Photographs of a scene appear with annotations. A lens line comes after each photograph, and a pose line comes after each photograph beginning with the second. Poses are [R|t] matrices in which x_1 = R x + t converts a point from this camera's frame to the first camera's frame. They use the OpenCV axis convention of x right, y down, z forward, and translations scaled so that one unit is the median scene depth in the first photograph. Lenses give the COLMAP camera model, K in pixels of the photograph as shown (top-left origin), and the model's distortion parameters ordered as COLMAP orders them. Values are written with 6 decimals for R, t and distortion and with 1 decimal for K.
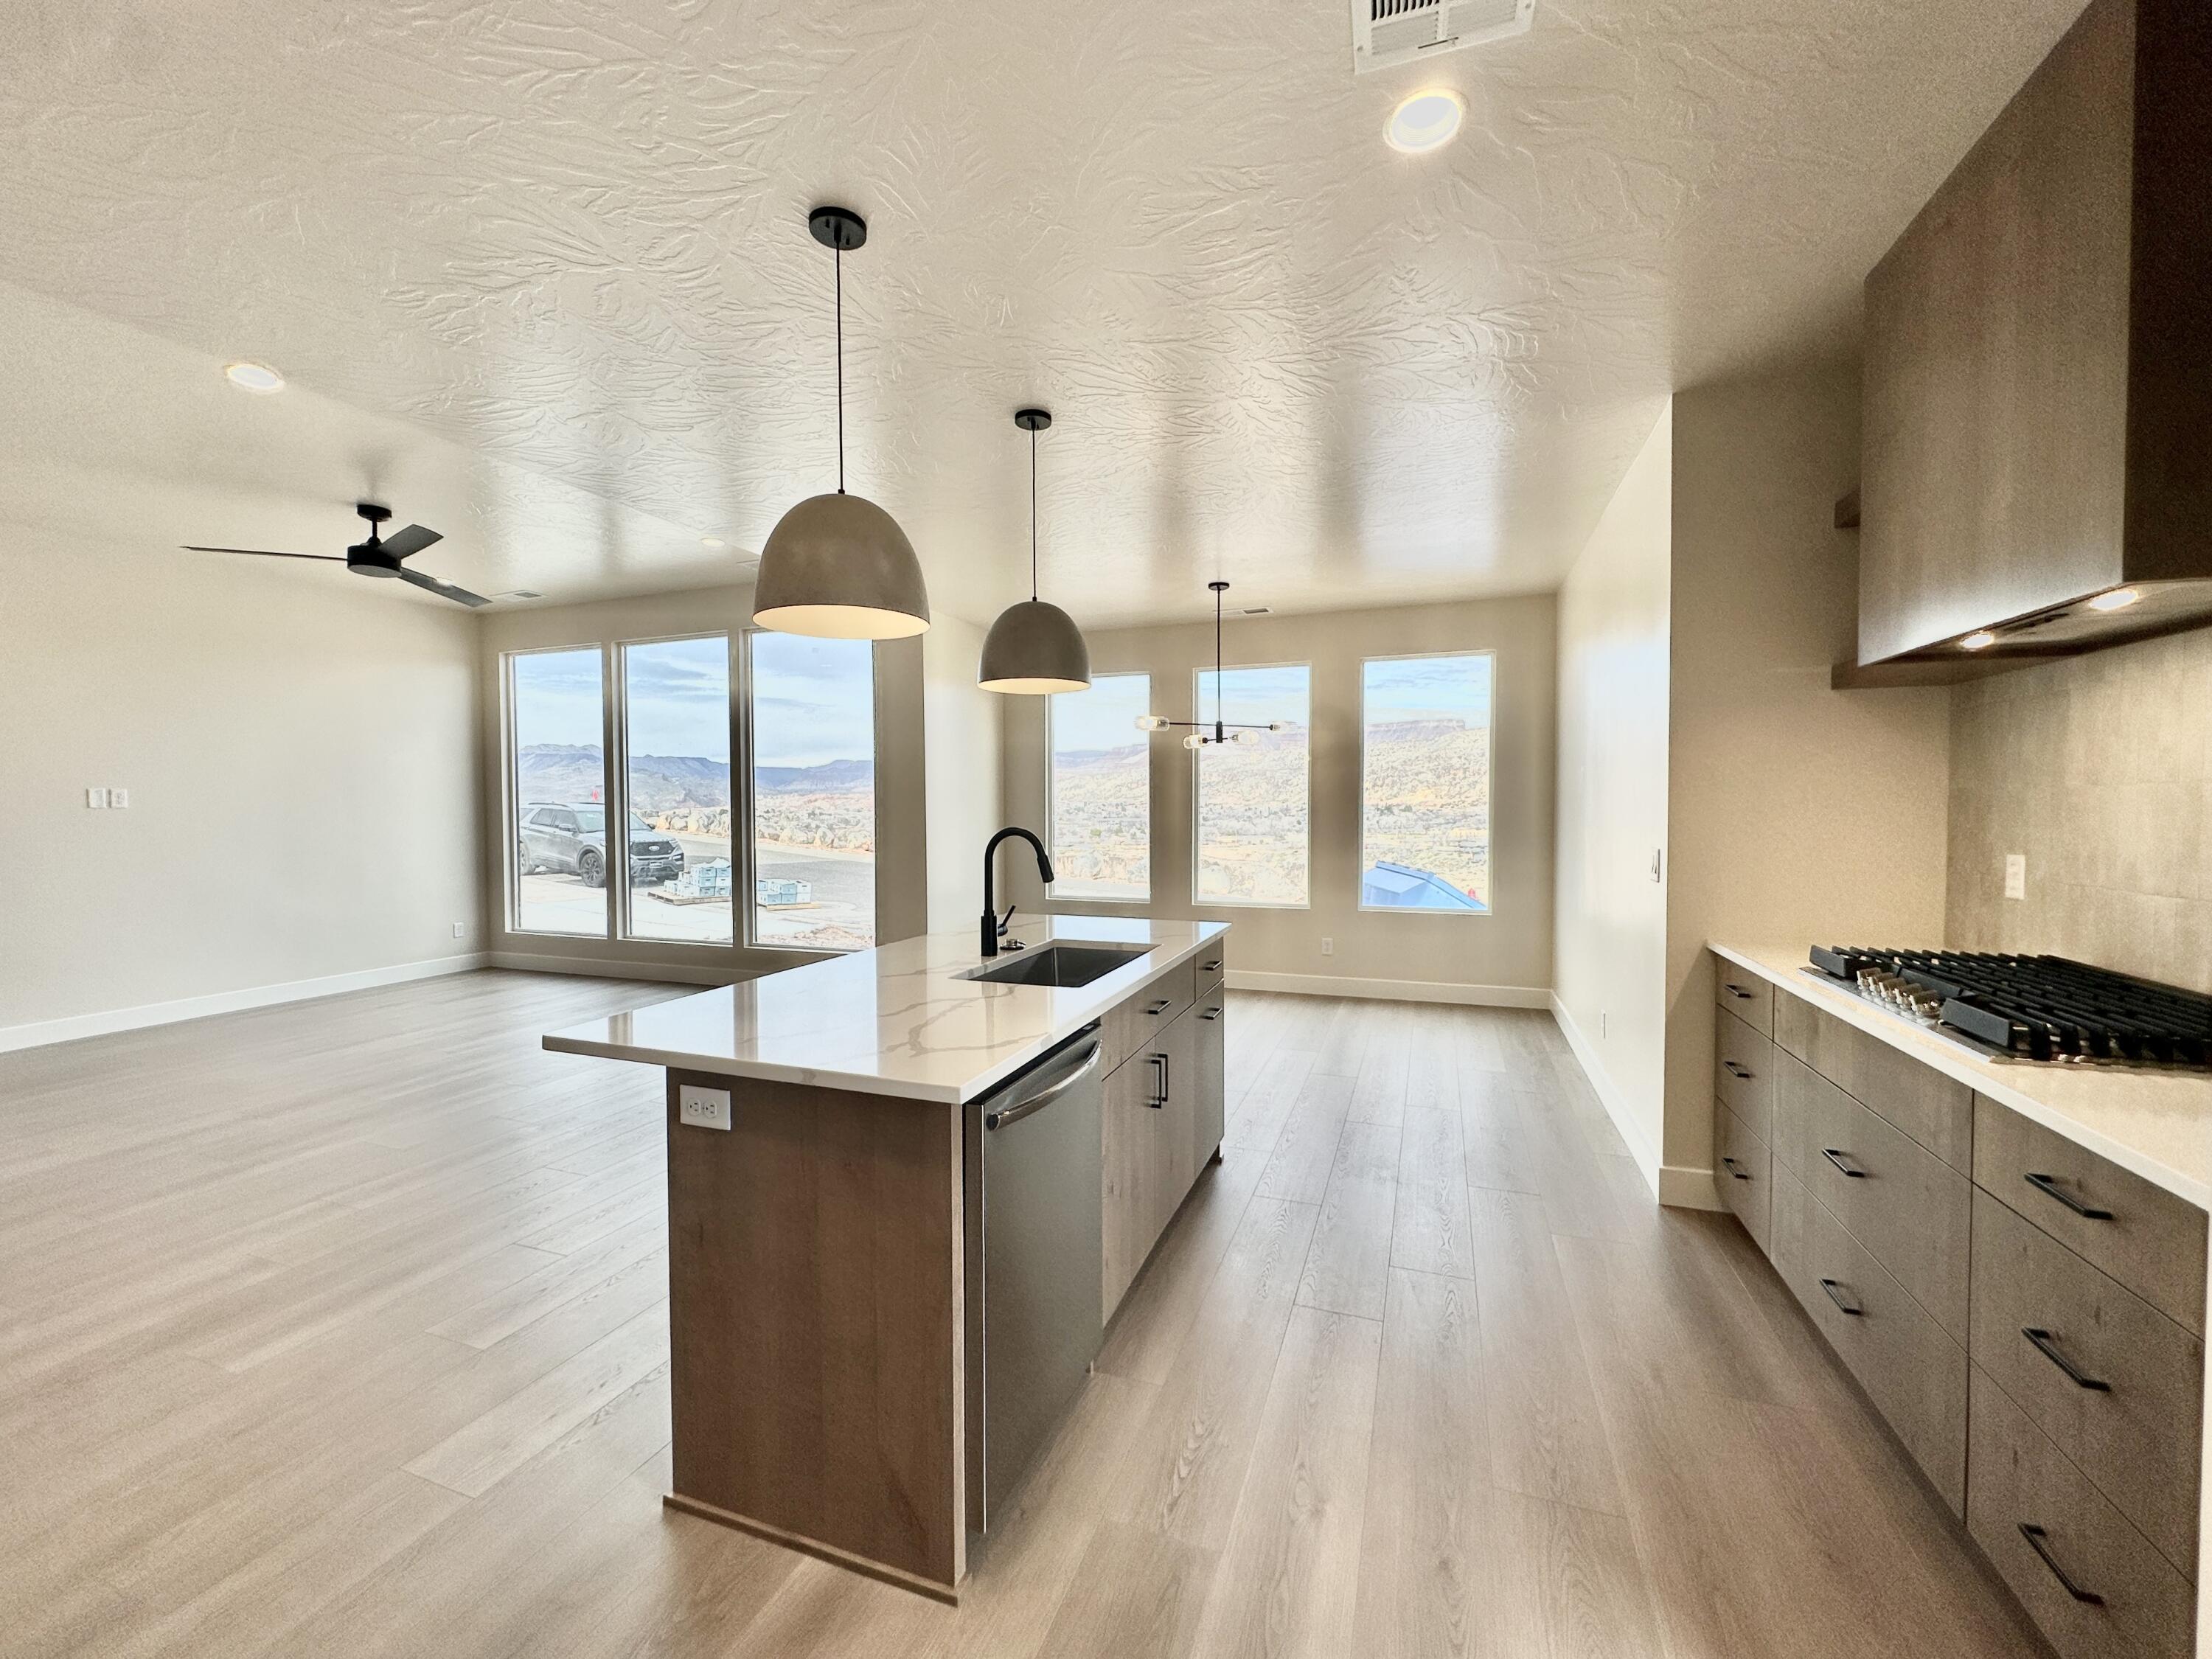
lens RADIAL K [[885.7, 0, 1102.0], [0, 885.7, 831.6], [0, 0, 1]] dist [-0.002250, 0.000439]
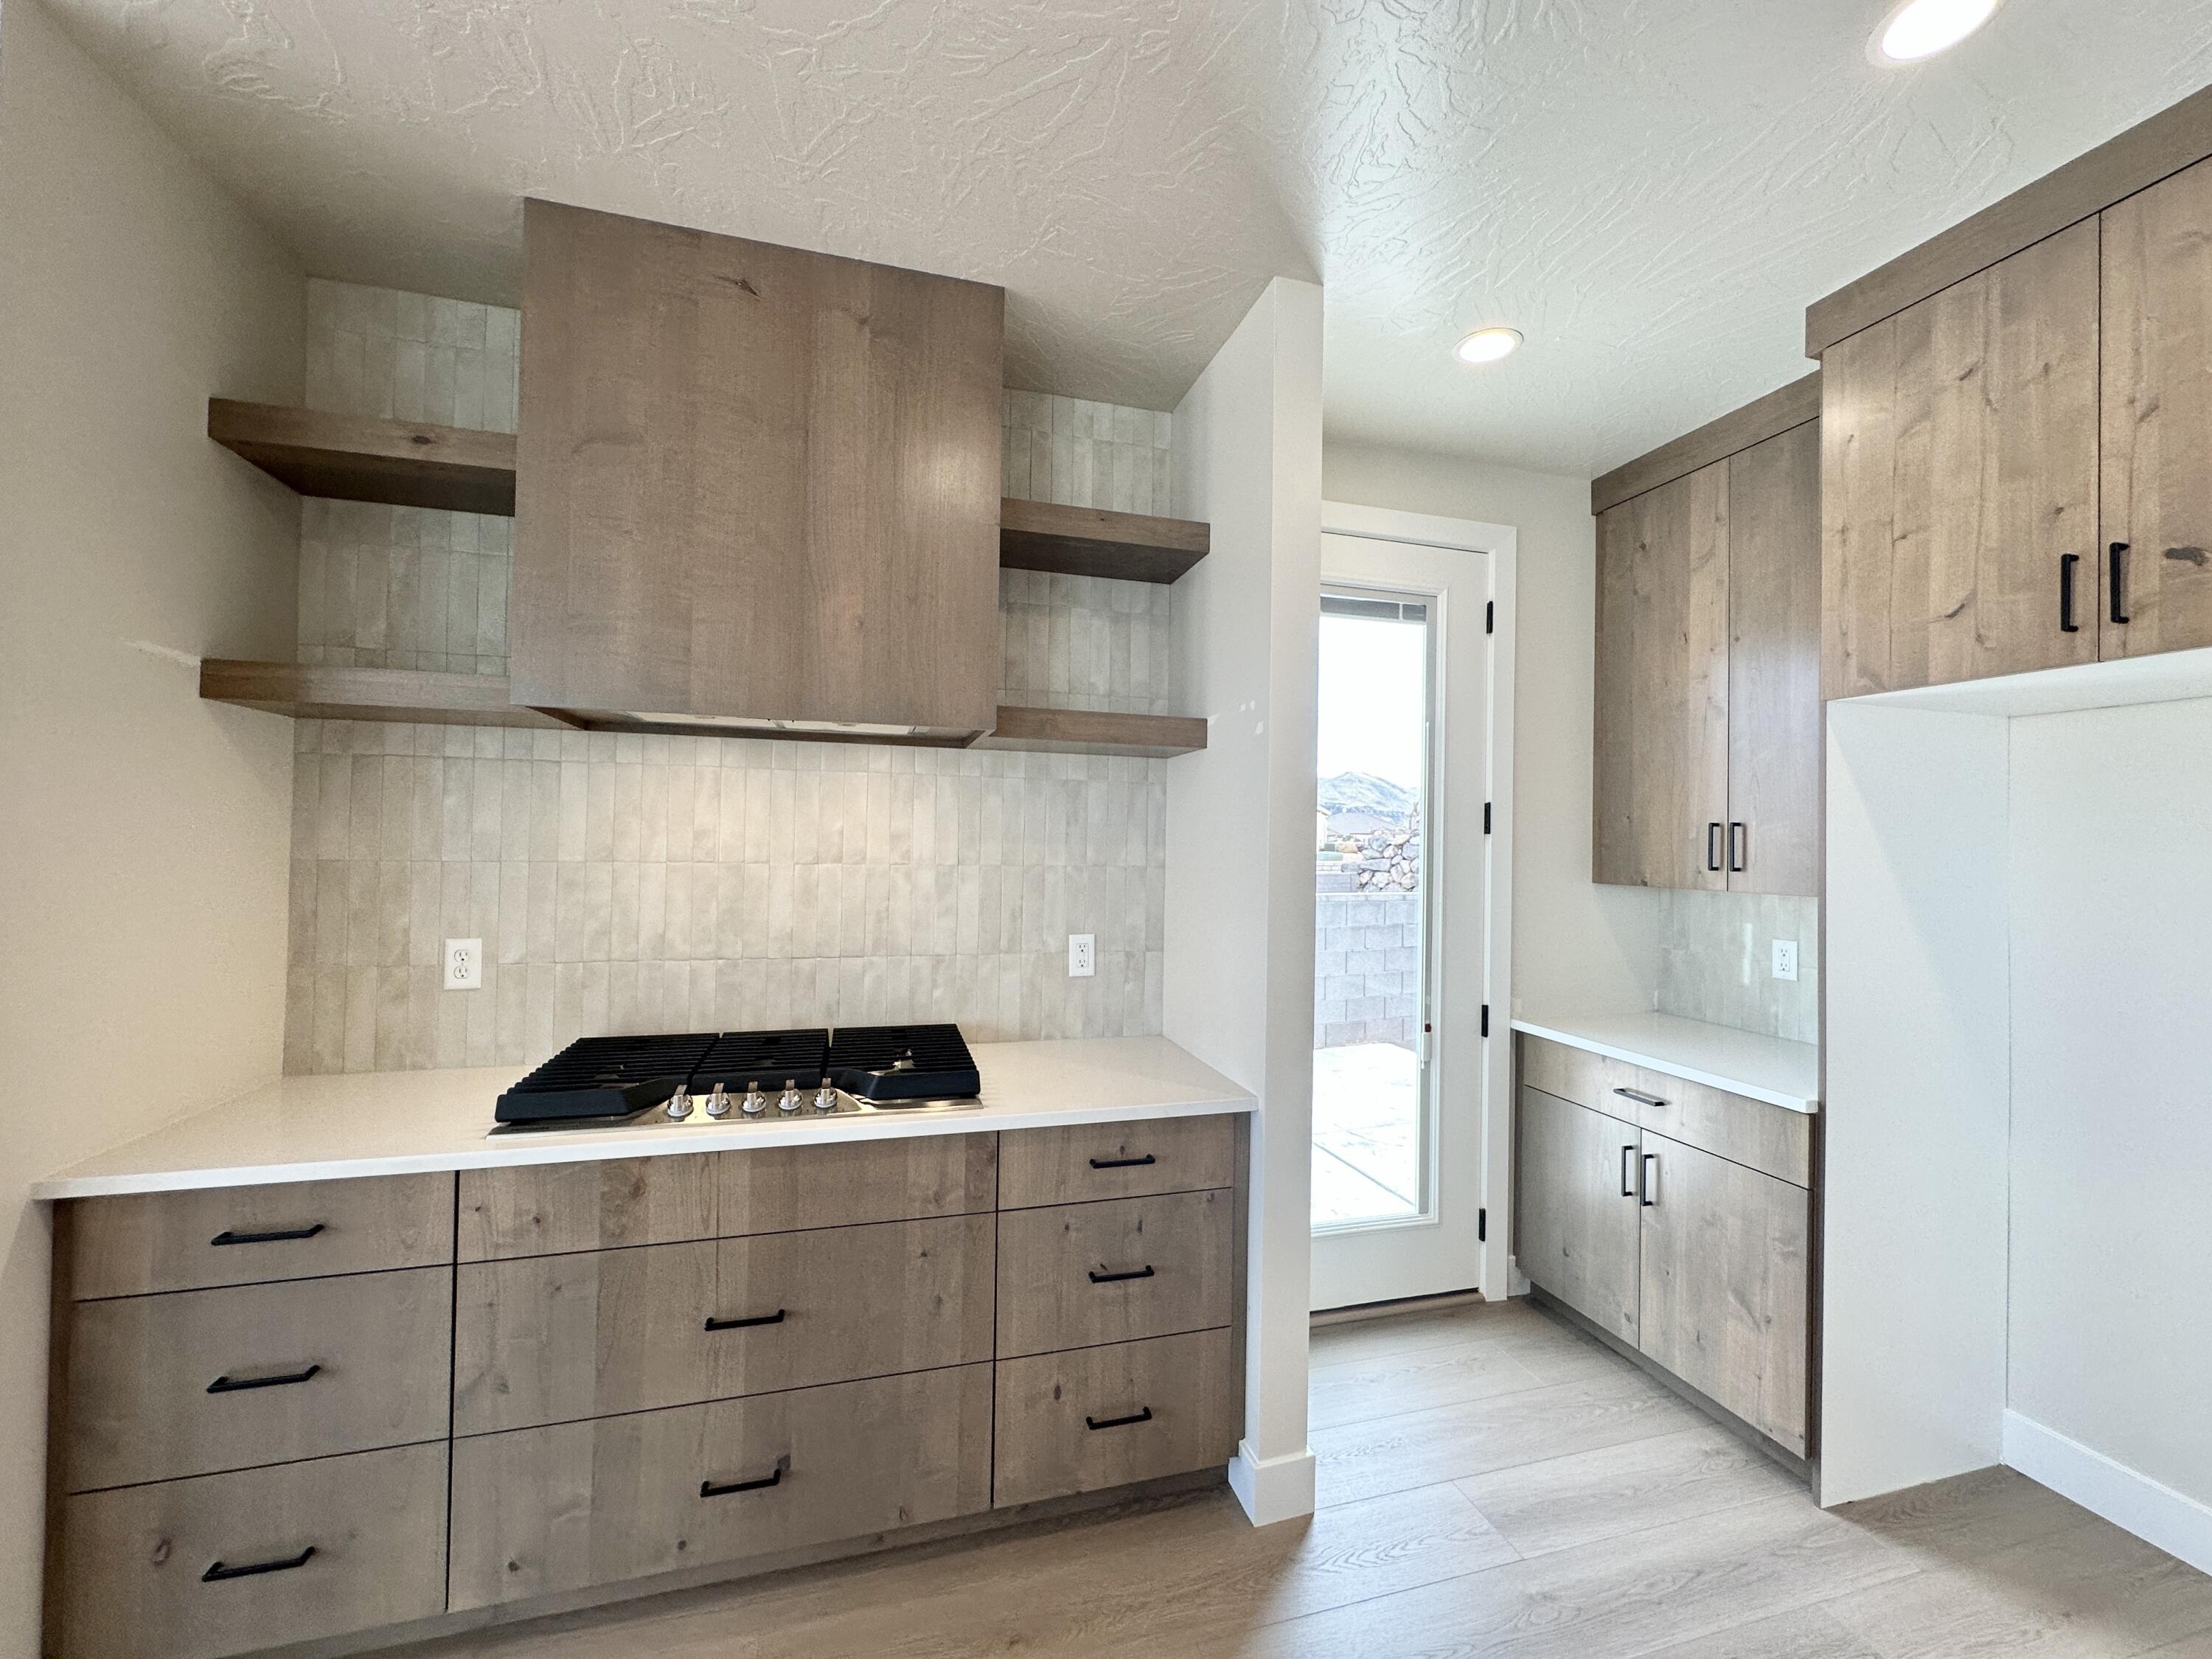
lens RADIAL K [[885.7, 0, 1103.4], [0, 885.7, 829.9], [0, 0, 1]] dist [-0.002250, 0.000439]
pose [[-0.593943, 0.006566, 0.804480, -0.012442], [0.010888, 0.999941, -0.000123, -0.023277], [-0.804433, 0.008686, -0.593980, 0.322582]]
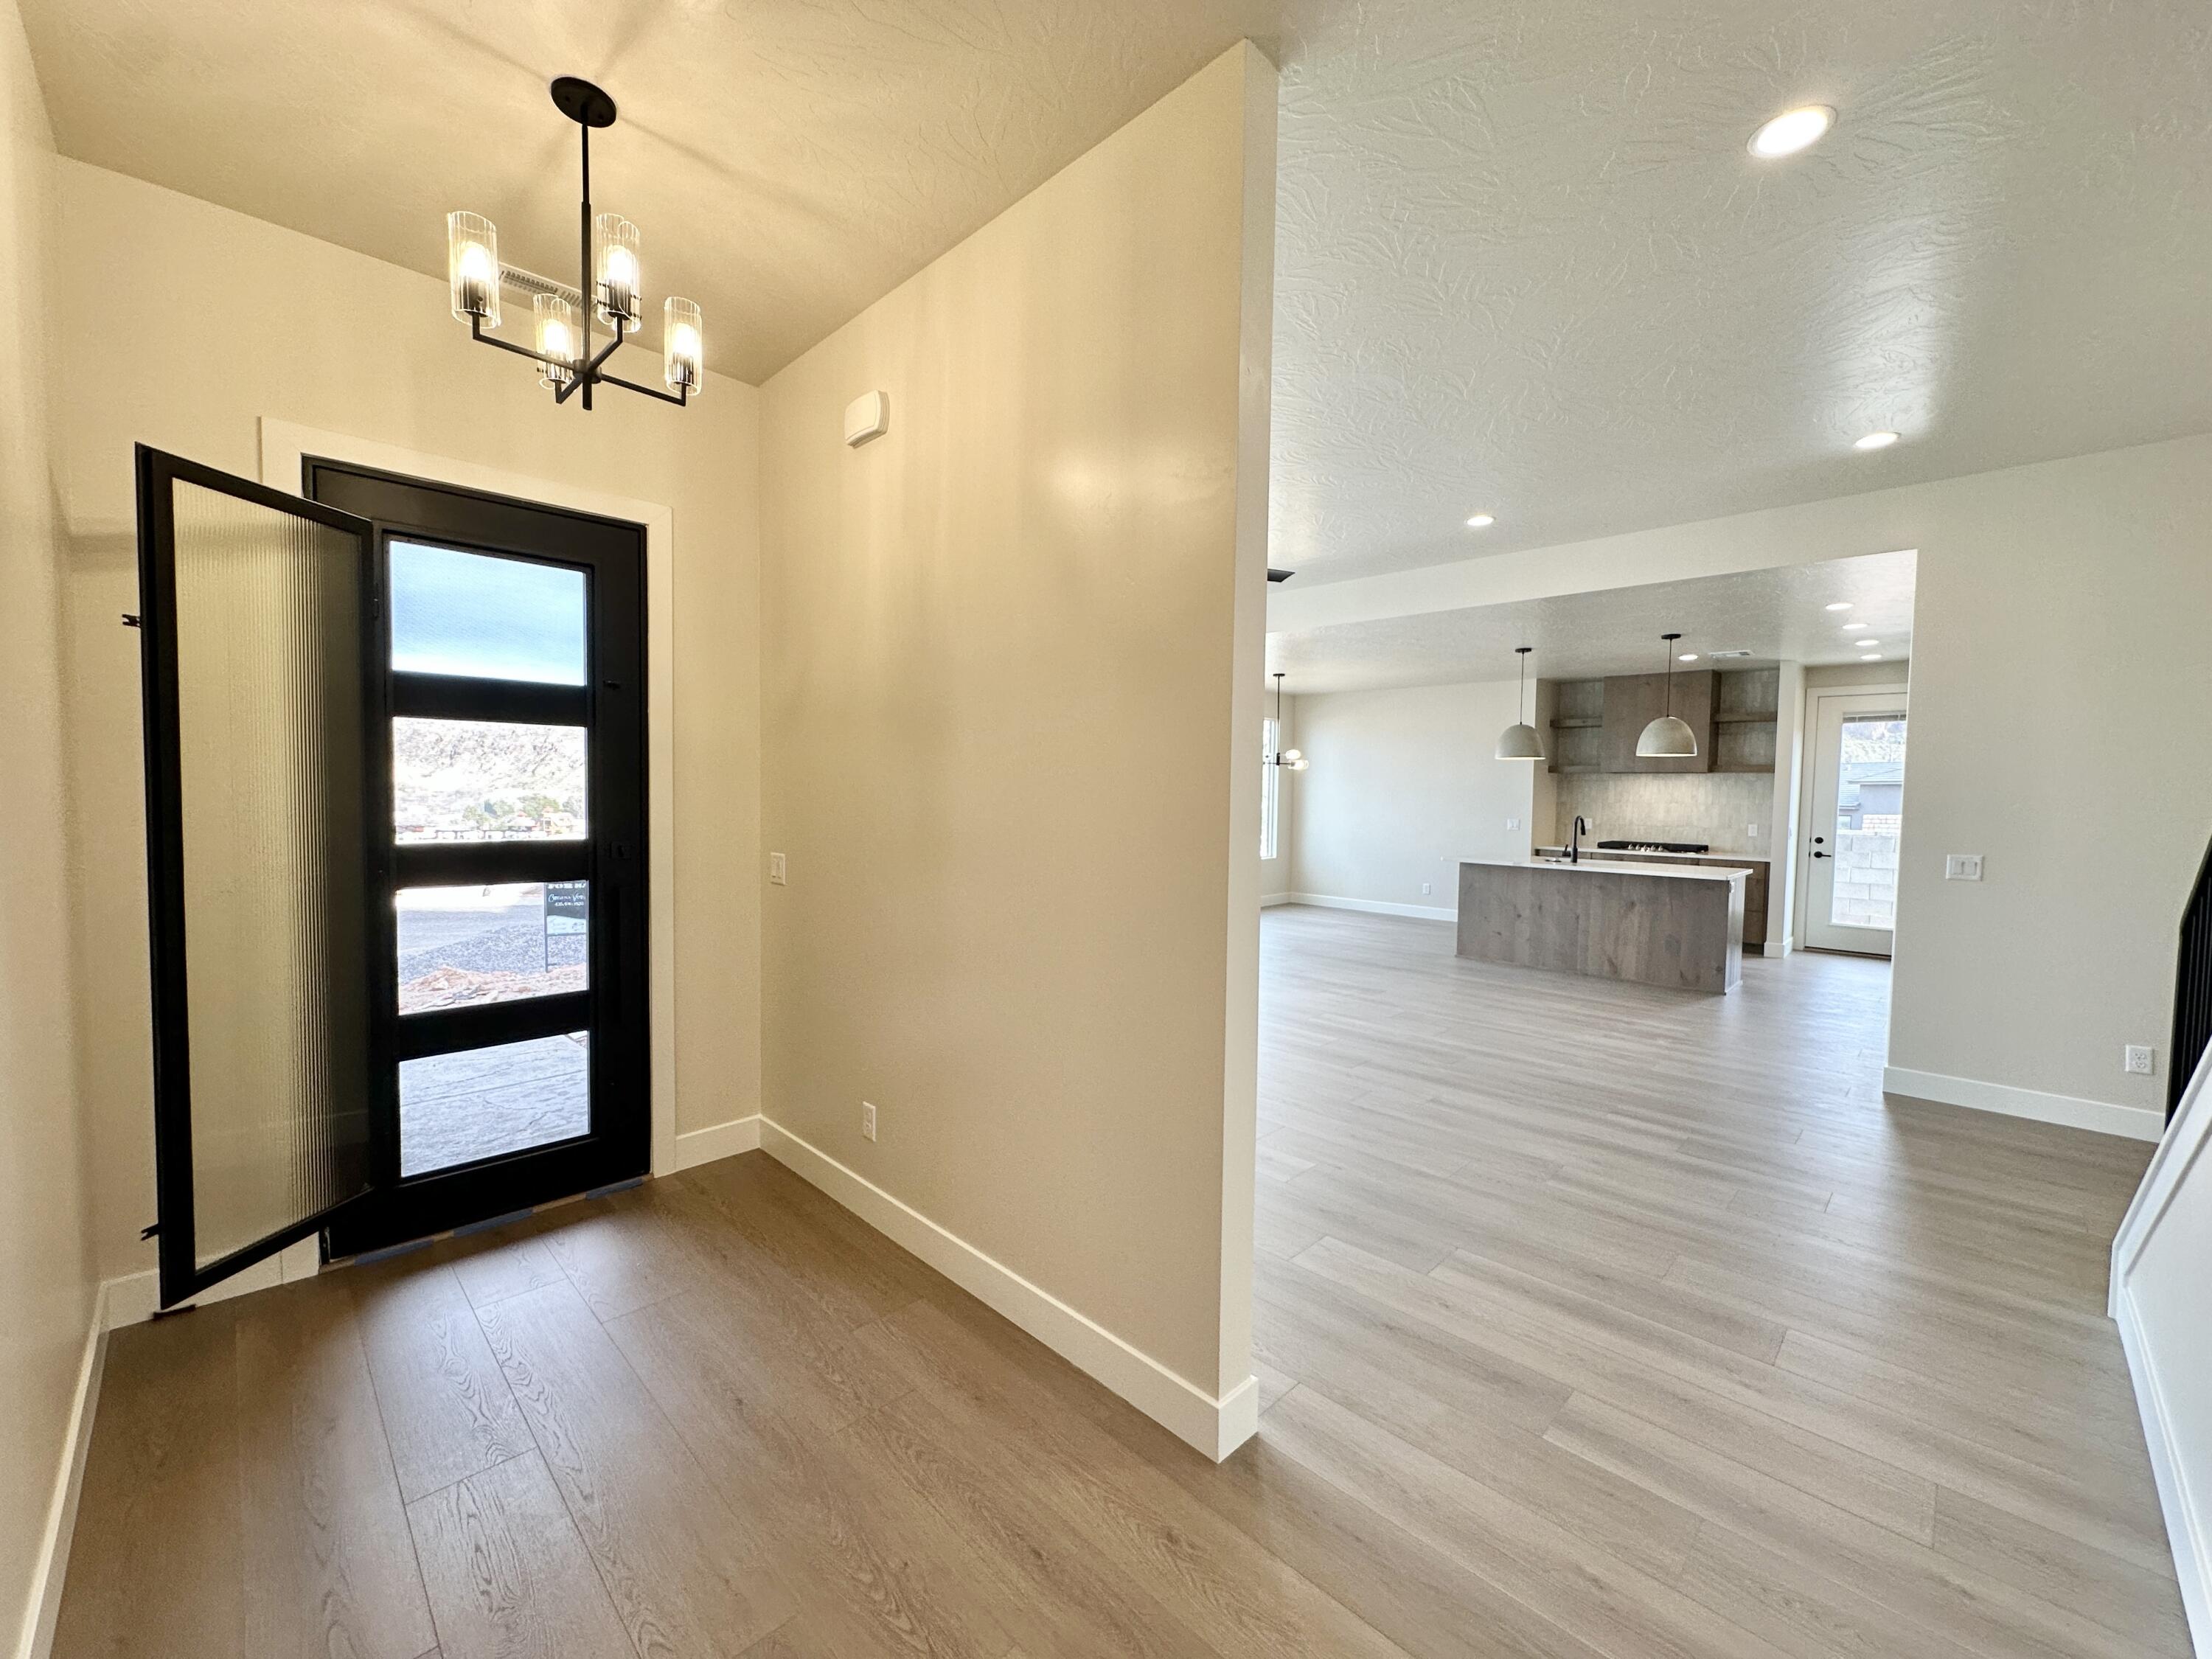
lens RADIAL K [[885.7, 0, 1112.3], [0, 885.7, 825.6], [0, 0, 1]] dist [-0.002250, 0.000439]
pose [[0.410301, -0.026593, 0.911562, -1.159068], [0.011485, 0.999646, 0.023994, -0.020523], [-0.911878, 0.000625, 0.410461, 0.425219]]
